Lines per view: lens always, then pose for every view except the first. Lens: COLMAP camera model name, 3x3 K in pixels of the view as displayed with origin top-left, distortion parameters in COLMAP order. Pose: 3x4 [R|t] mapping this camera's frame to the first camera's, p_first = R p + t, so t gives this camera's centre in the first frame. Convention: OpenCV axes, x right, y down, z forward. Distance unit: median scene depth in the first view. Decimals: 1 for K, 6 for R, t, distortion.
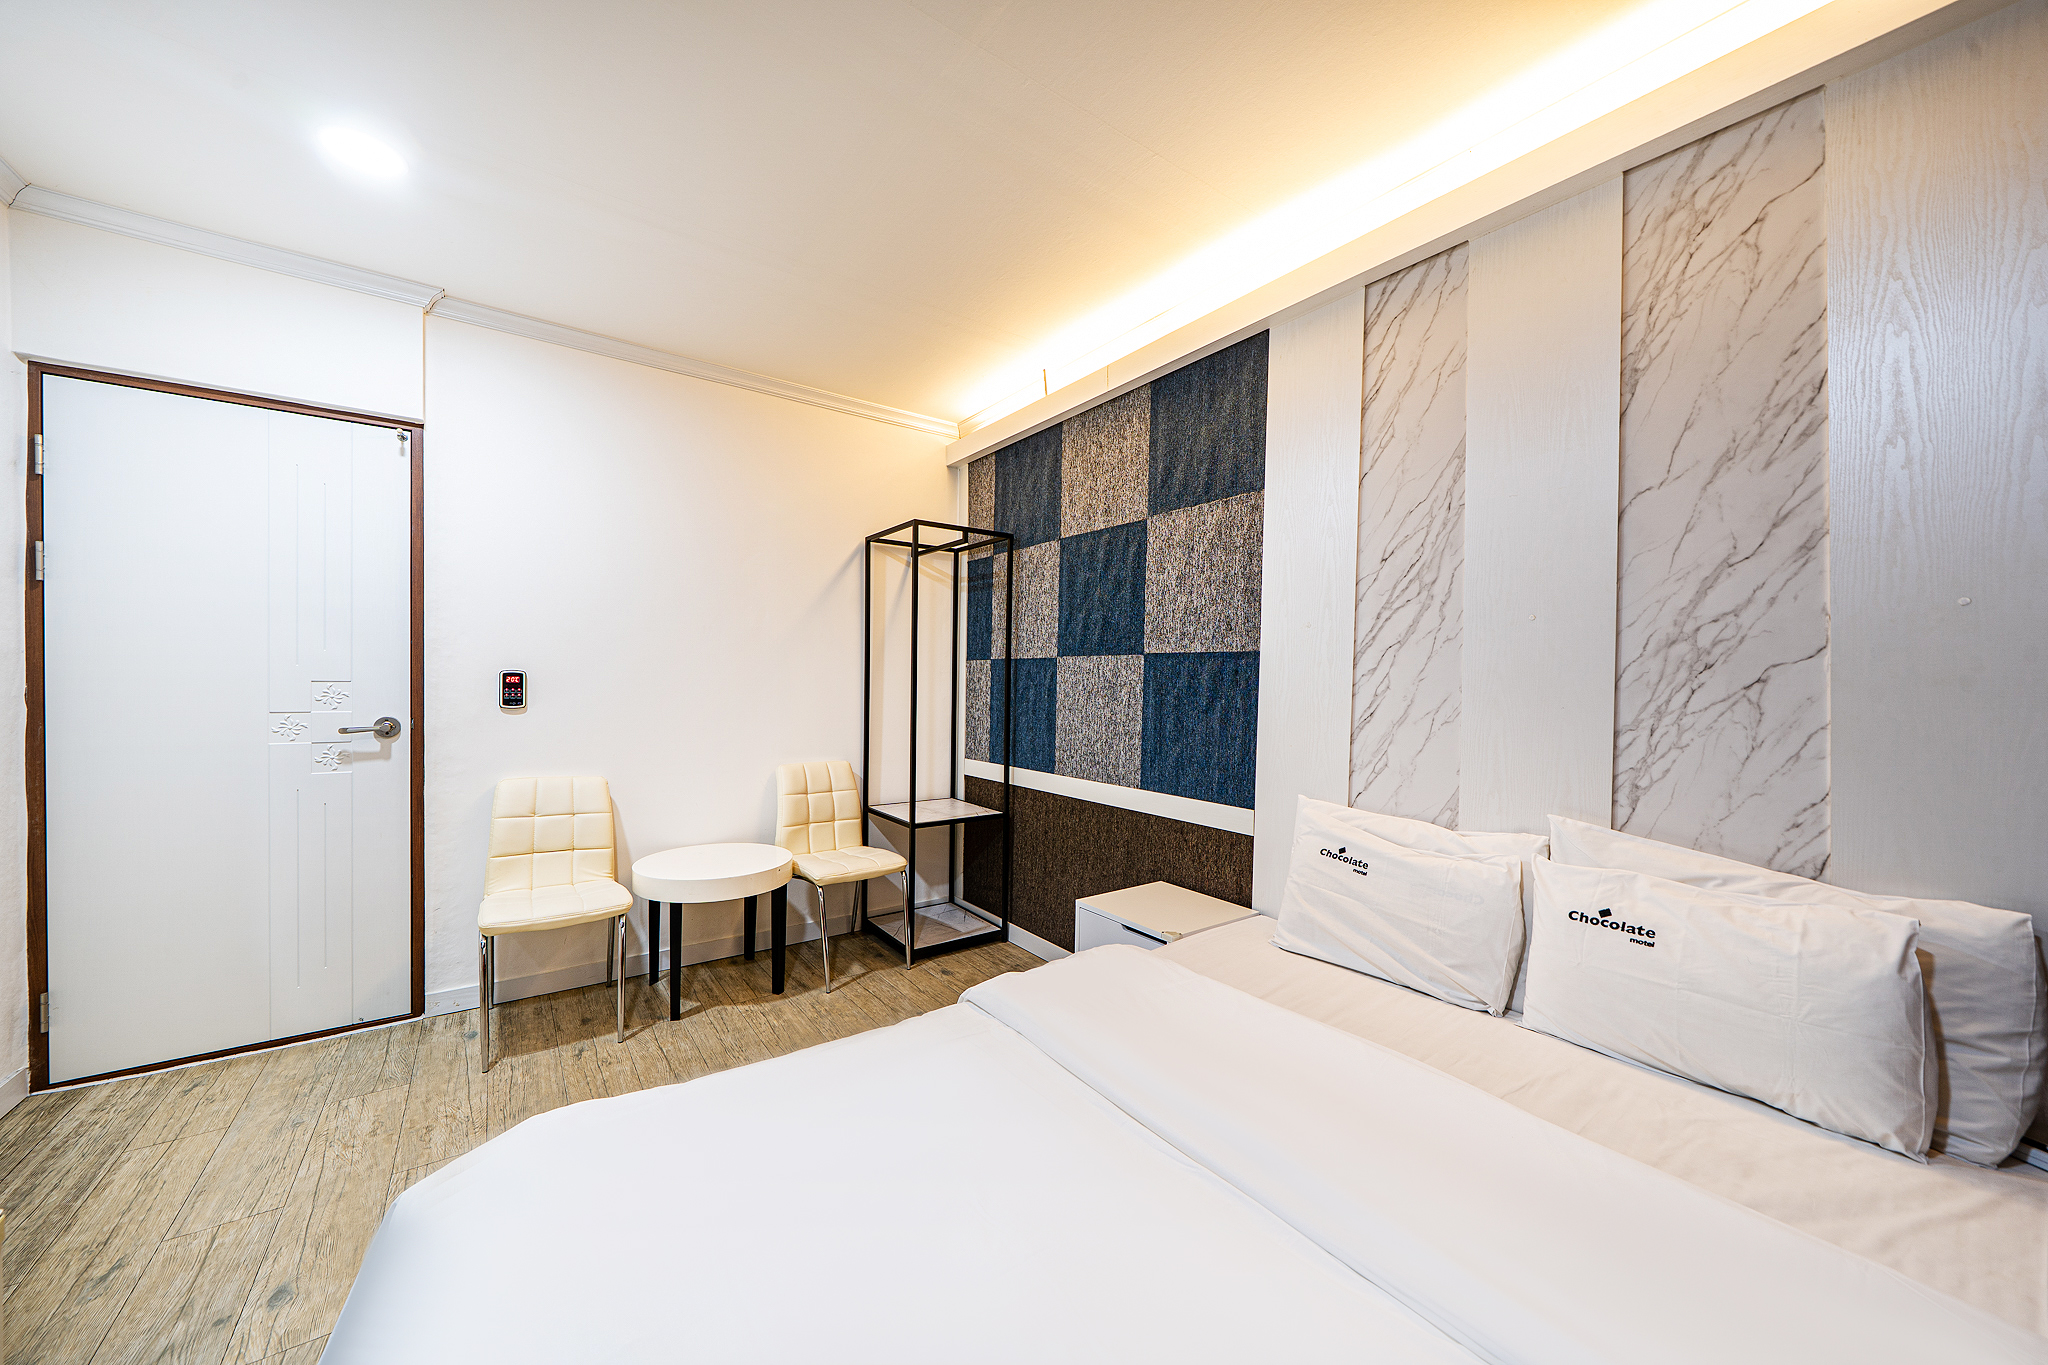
lens RADIAL K [[728.7, 0, 1010.2], [0, 728.7, 684.2], [0, 0, 1]] dist [-0.002202, -0.000183]
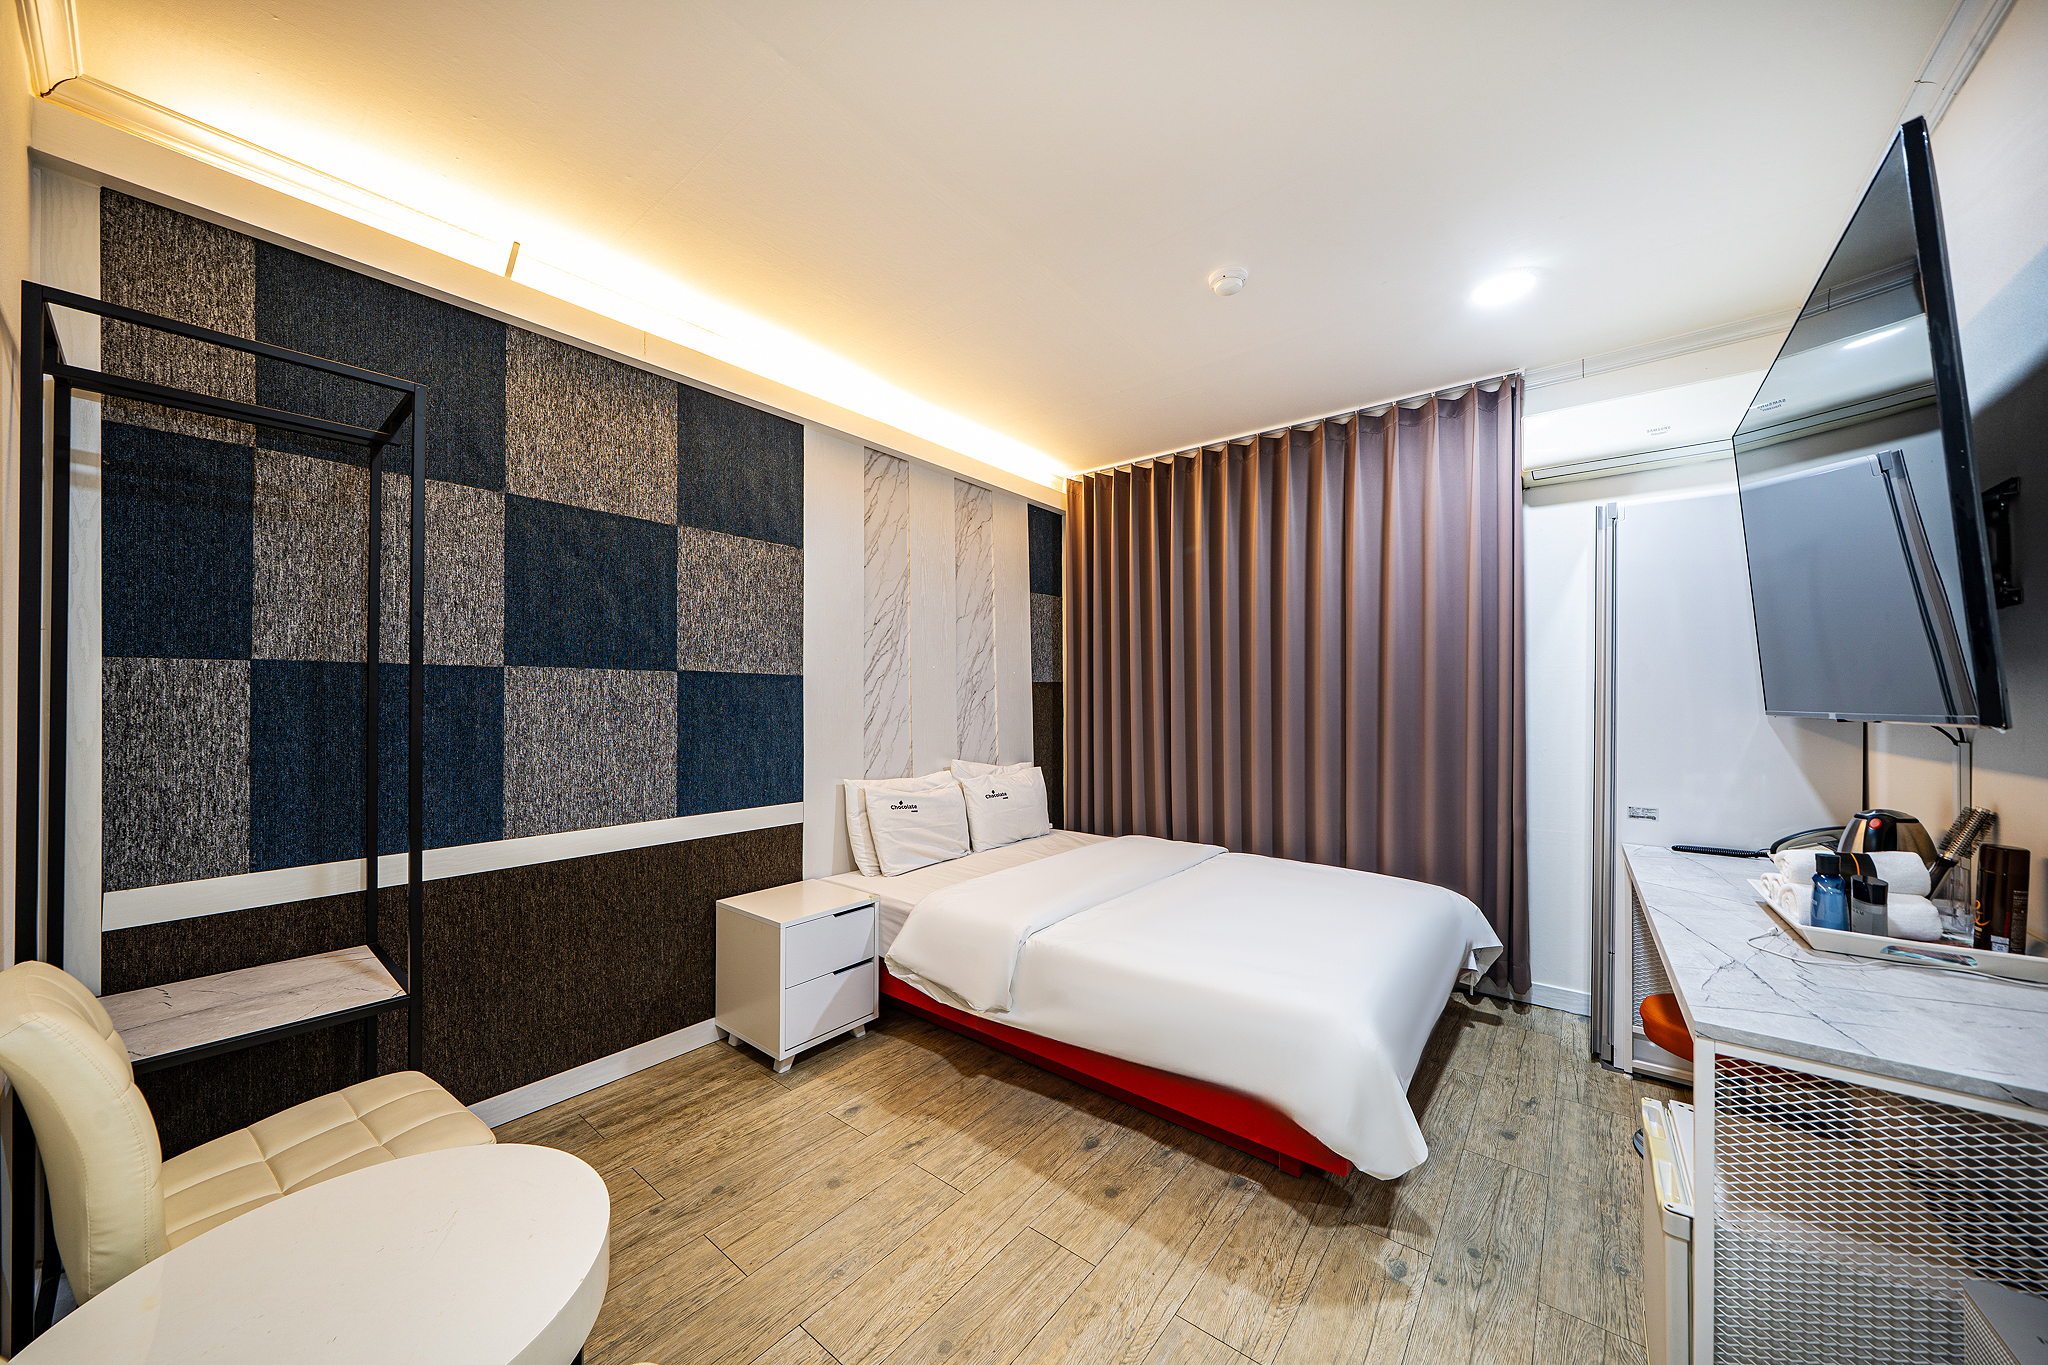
lens RADIAL K [[728.7, 0, 1019.5], [0, 728.7, 694.4], [0, 0, 1]] dist [-0.002202, -0.000183]
pose [[-0.281379, 0.006027, 0.959578, -0.822237], [0.012110, 0.999923, -0.002729, -0.003913], [-0.959520, 0.010852, -0.281430, 0.836153]]
